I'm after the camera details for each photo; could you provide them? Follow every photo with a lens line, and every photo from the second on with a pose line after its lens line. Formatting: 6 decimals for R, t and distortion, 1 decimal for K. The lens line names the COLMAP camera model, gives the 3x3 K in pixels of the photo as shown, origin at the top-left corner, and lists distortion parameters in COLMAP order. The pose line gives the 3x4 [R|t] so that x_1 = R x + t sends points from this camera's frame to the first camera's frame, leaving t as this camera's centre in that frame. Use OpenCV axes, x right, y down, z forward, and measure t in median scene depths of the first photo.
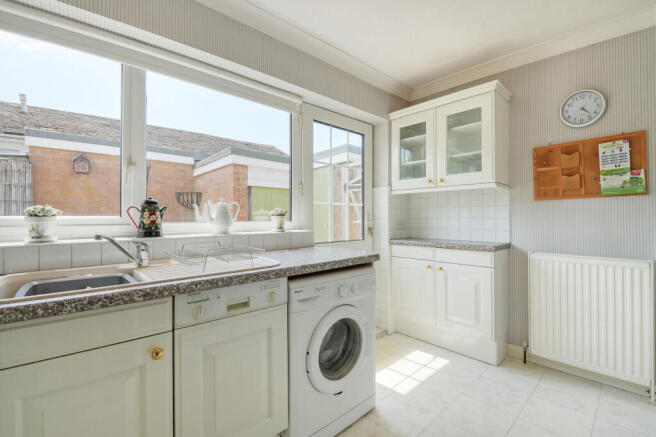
lens RADIAL K [[290.0, 0, 296.6], [0, 290.0, 222.8], [0, 0, 1]] dist [0.009728, -0.006134]
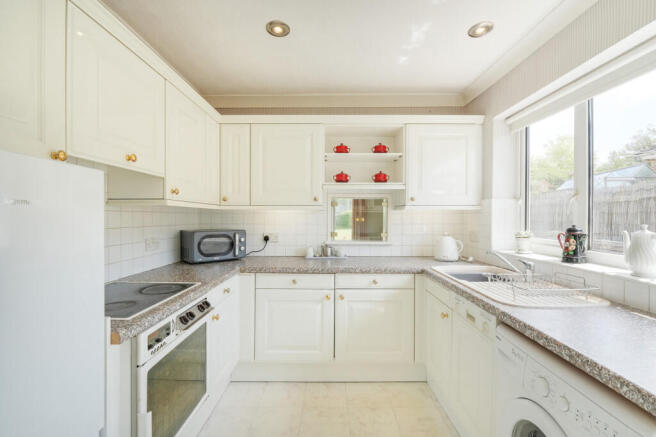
lens RADIAL K [[290.0, 0, 324.0], [0, 290.0, 219.1], [0, 0, 1]] dist [0.009728, -0.006134]
pose [[-0.642633, 0.009698, -0.766113, 0.889848], [-0.011015, 0.999700, 0.021895, -0.122868], [0.766095, 0.022509, -0.642333, 0.990607]]
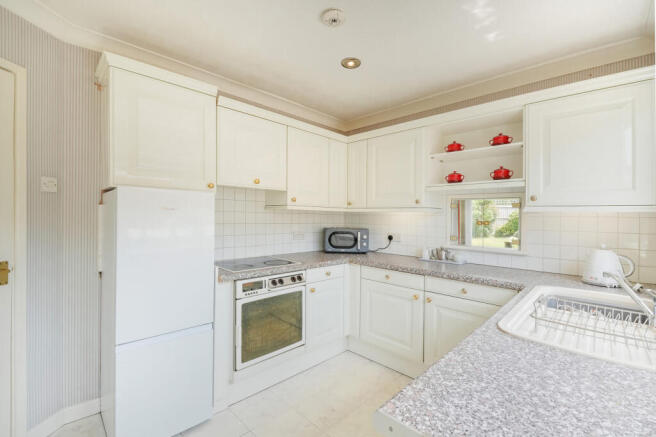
lens RADIAL K [[290.0, 0, 327.2], [0, 290.0, 221.9], [0, 0, 1]] dist [0.009728, -0.006134]
pose [[-0.994621, -0.009474, -0.103145, 0.372971], [-0.013202, 0.999281, 0.035529, -0.134422], [0.102734, 0.036700, -0.994032, 1.505273]]
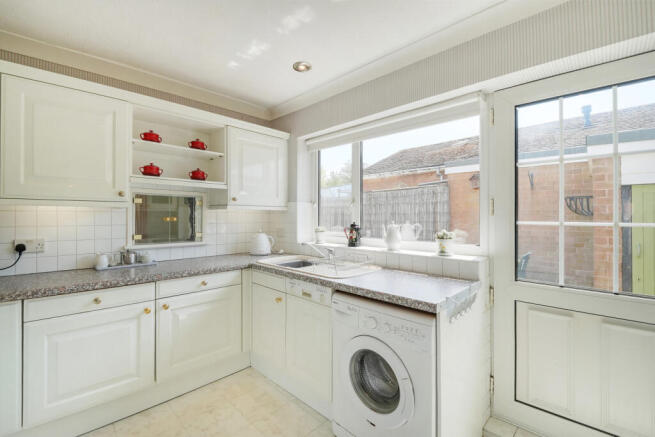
lens RADIAL K [[289.5, 0, 331.4], [0, 289.5, 222.6], [0, 0, 1]] dist [0.009728, -0.006134]
pose [[0.099399, 0.025875, -0.994711, 1.068924], [-0.019271, 0.999524, 0.024074, -0.120079], [0.994861, 0.016776, 0.099850, 0.727891]]
